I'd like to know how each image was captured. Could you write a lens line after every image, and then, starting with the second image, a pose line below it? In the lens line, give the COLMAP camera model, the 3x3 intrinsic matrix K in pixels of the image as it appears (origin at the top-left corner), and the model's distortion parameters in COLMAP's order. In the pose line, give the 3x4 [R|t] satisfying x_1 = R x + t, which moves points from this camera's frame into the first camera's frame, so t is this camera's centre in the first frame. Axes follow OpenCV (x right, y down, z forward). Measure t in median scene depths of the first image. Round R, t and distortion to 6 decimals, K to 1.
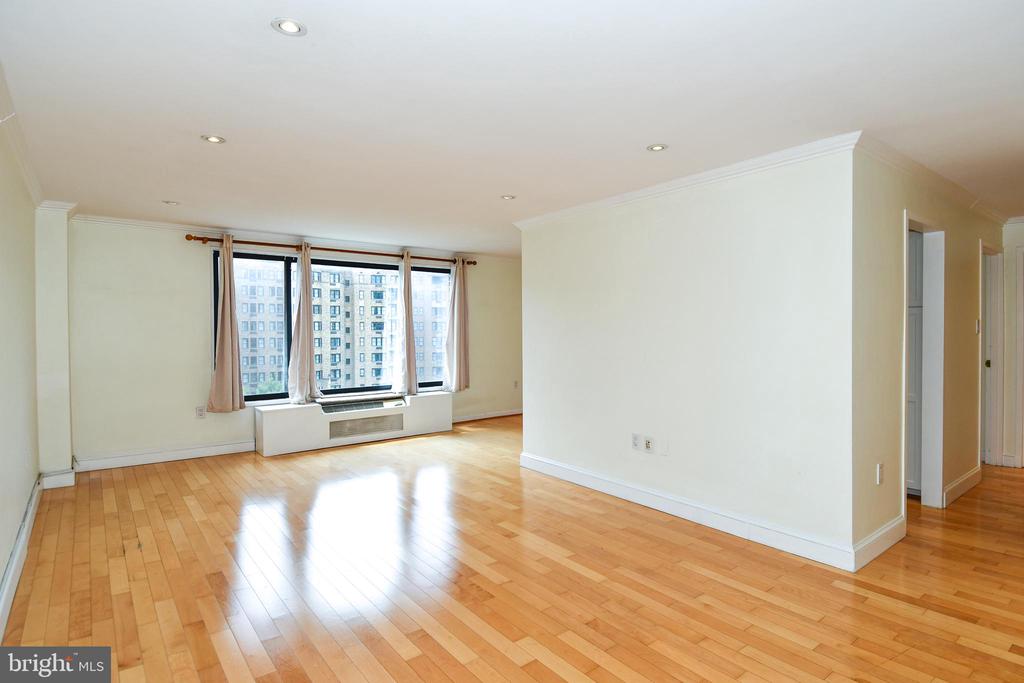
lens RADIAL K [[552.9, 0, 529.0], [0, 552.9, 328.6], [0, 0, 1]] dist [0.031037, -0.039465]
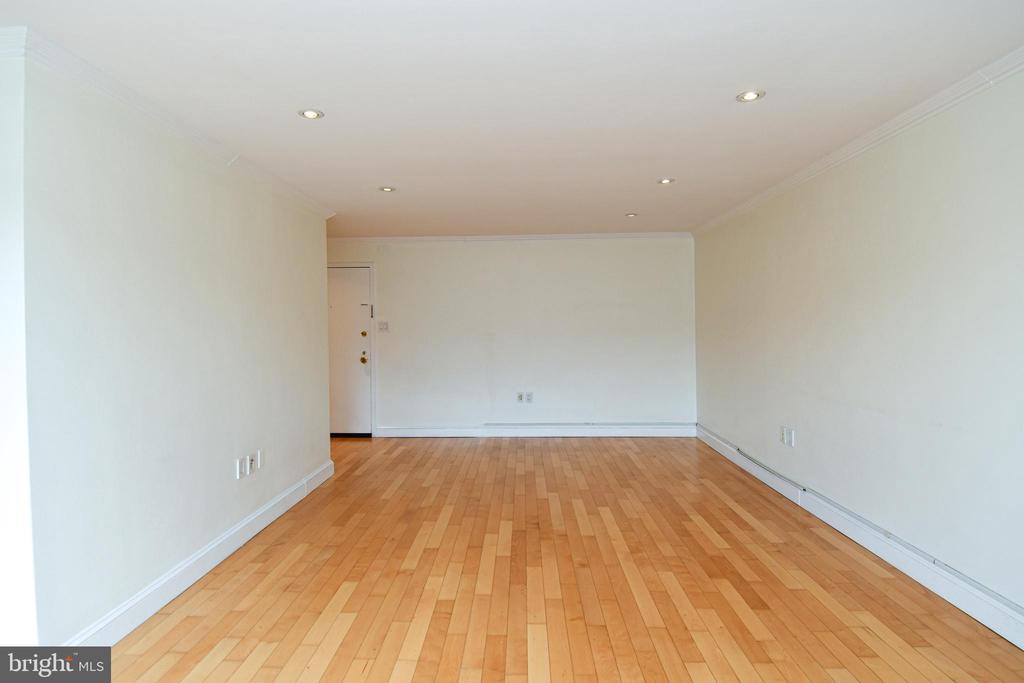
lens RADIAL K [[552.9, 0, 529.0], [0, 552.9, 328.6], [0, 0, 1]] dist [0.031037, -0.039465]
pose [[-0.783627, 0.003170, 0.621224, -0.685830], [0.014303, 0.999814, 0.012941, 0.015444], [-0.621067, 0.019026, -0.783526, 1.560319]]
